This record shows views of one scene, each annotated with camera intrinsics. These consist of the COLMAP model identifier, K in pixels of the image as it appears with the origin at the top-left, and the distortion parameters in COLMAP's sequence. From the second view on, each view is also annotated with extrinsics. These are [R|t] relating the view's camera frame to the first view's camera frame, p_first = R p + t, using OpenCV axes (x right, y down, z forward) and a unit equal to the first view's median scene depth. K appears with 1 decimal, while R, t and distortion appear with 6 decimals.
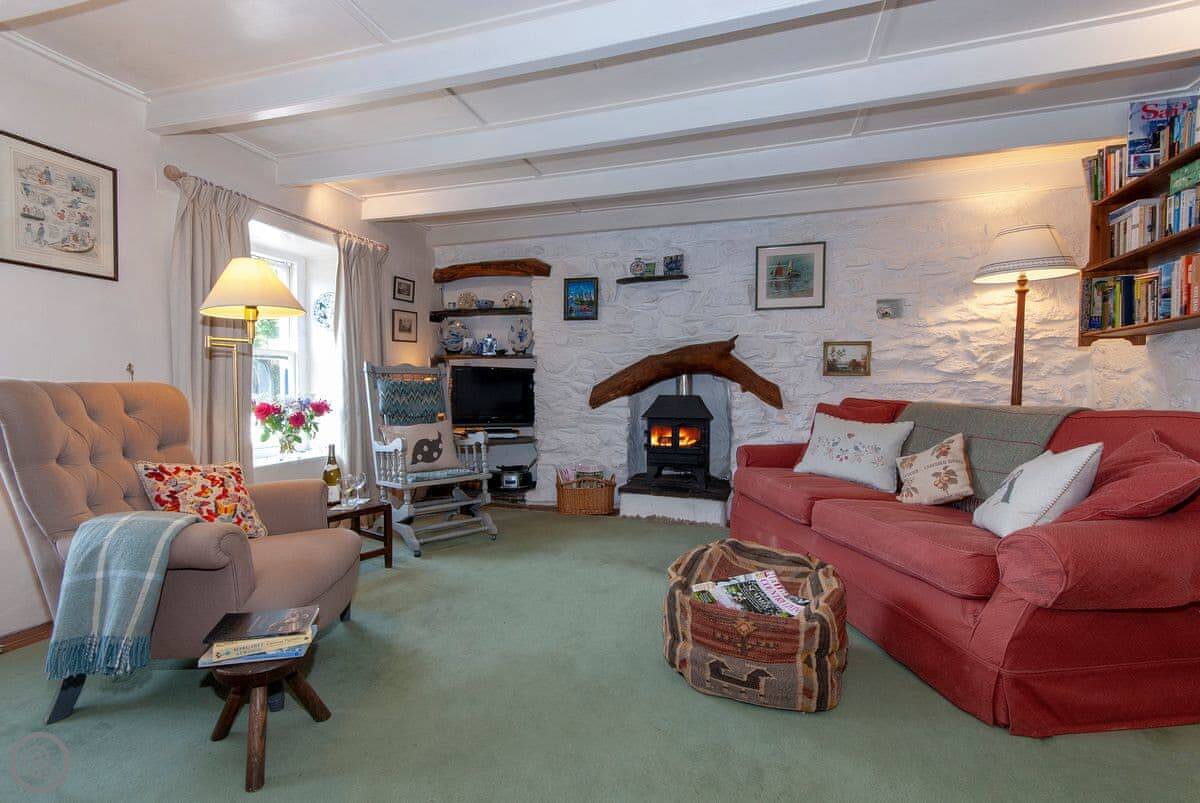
lens RADIAL K [[526.7, 0, 596.4], [0, 526.7, 401.6], [0, 0, 1]] dist [0.001317, -0.000527]
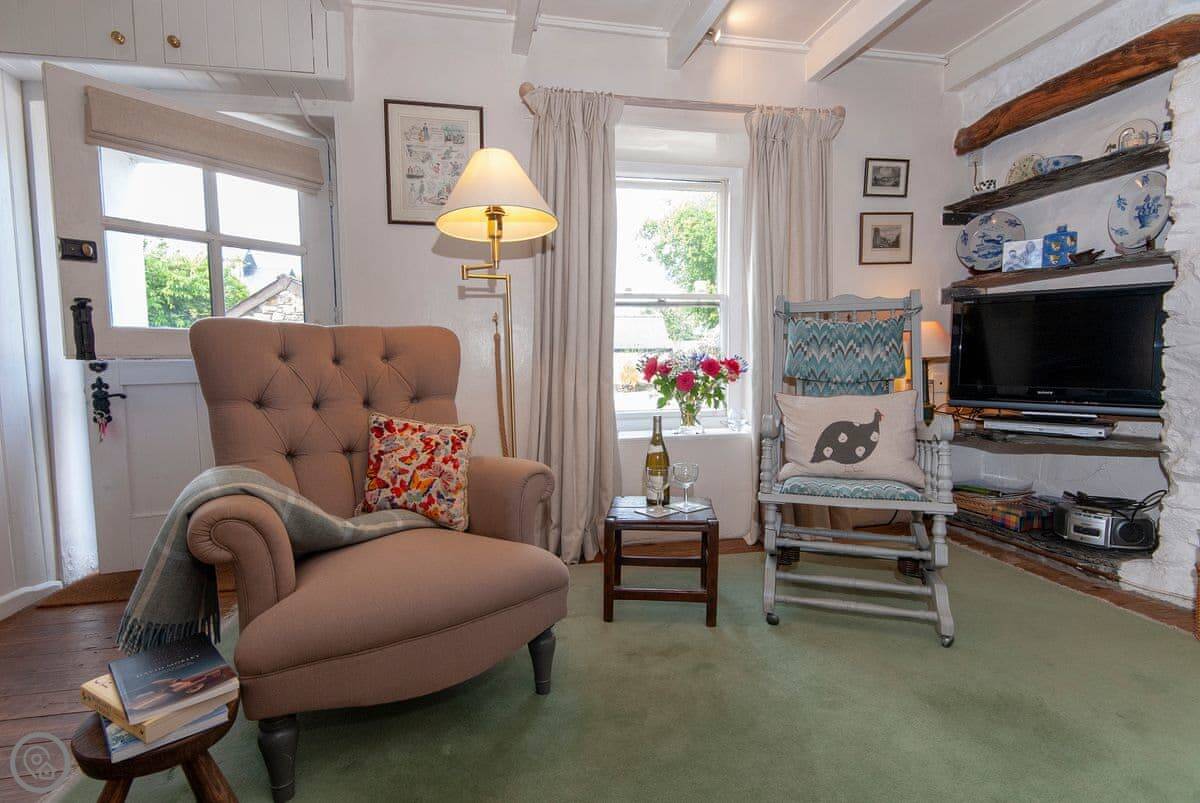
lens RADIAL K [[593.2, 0, 599.5], [0, 593.2, 400.1], [0, 0, 1]] dist [0.004056, -0.000726]
pose [[0.495766, 0.048791, -0.867085, 0.125108], [-0.014126, 0.998742, 0.048123, 0.026309], [0.868341, -0.011609, 0.495831, 0.569153]]
